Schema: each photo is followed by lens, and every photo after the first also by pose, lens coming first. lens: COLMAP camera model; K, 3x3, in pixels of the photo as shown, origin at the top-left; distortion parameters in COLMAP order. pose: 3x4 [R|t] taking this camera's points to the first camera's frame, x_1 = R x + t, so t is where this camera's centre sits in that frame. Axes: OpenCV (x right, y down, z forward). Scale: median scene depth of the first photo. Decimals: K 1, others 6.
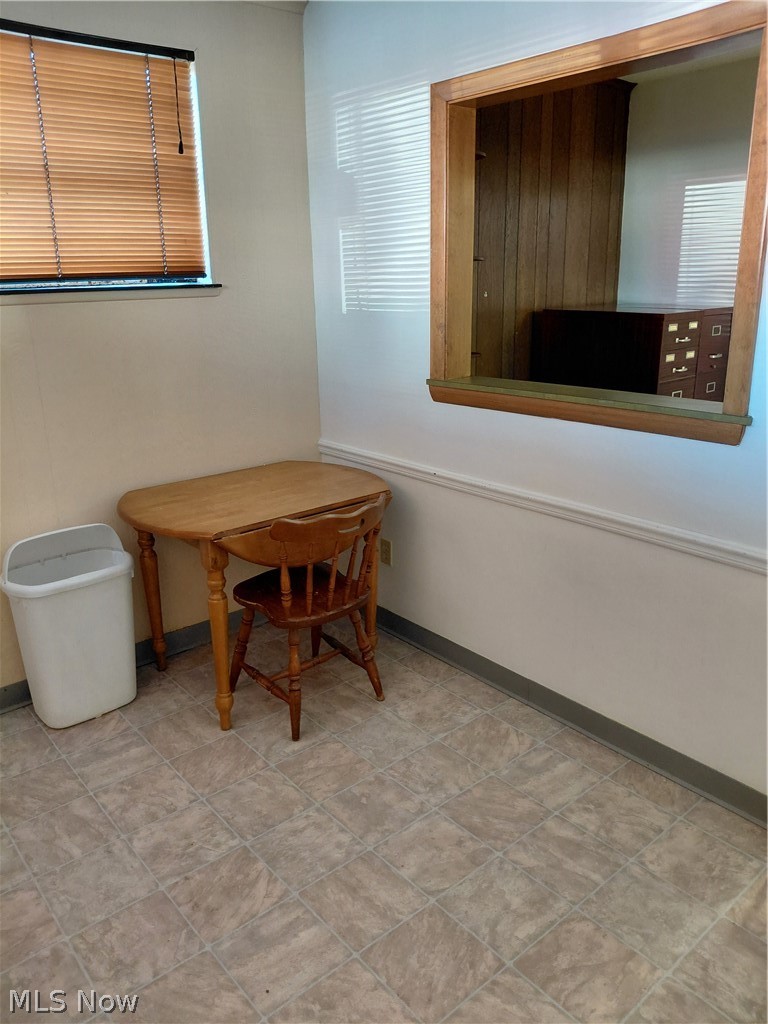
lens RADIAL K [[754.9, 0, 384.0], [0, 754.9, 512.0], [0, 0, 1]] dist [-0.007907, -0.006072]
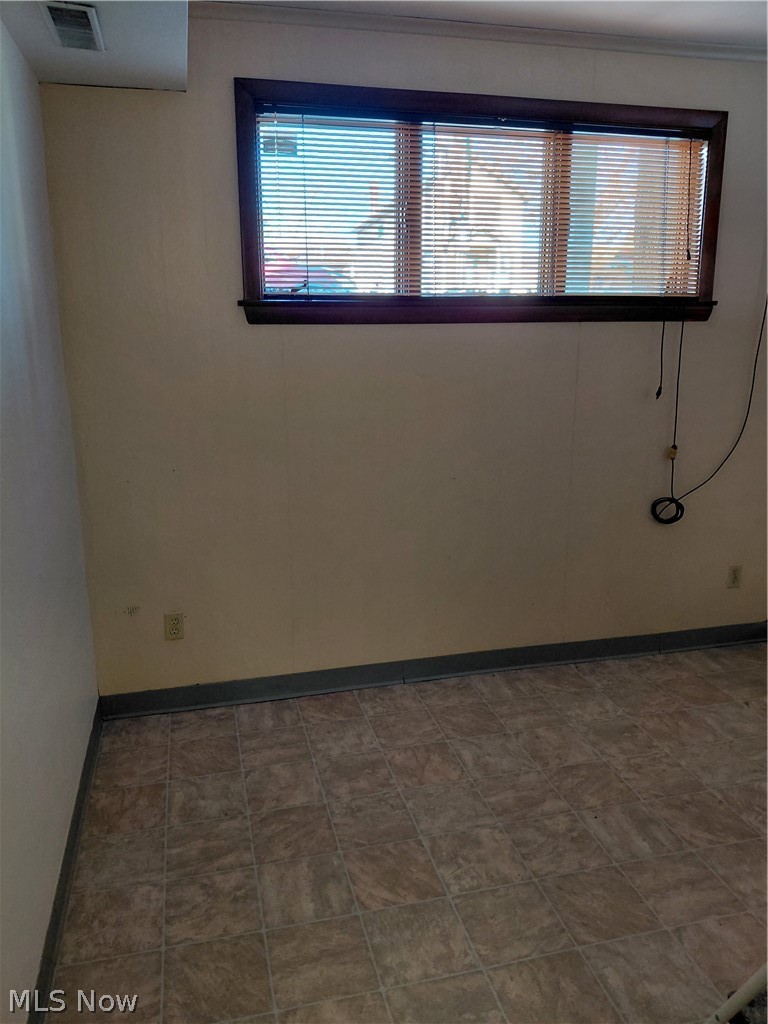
lens RADIAL K [[754.9, 0, 384.0], [0, 754.9, 512.0], [0, 0, 1]] dist [-0.007907, -0.006072]
pose [[-0.428627, 0.240028, -0.871014, 1.145379], [-0.263068, 0.889135, 0.374478, -0.304241], [0.864334, 0.389648, -0.317964, 0.914547]]
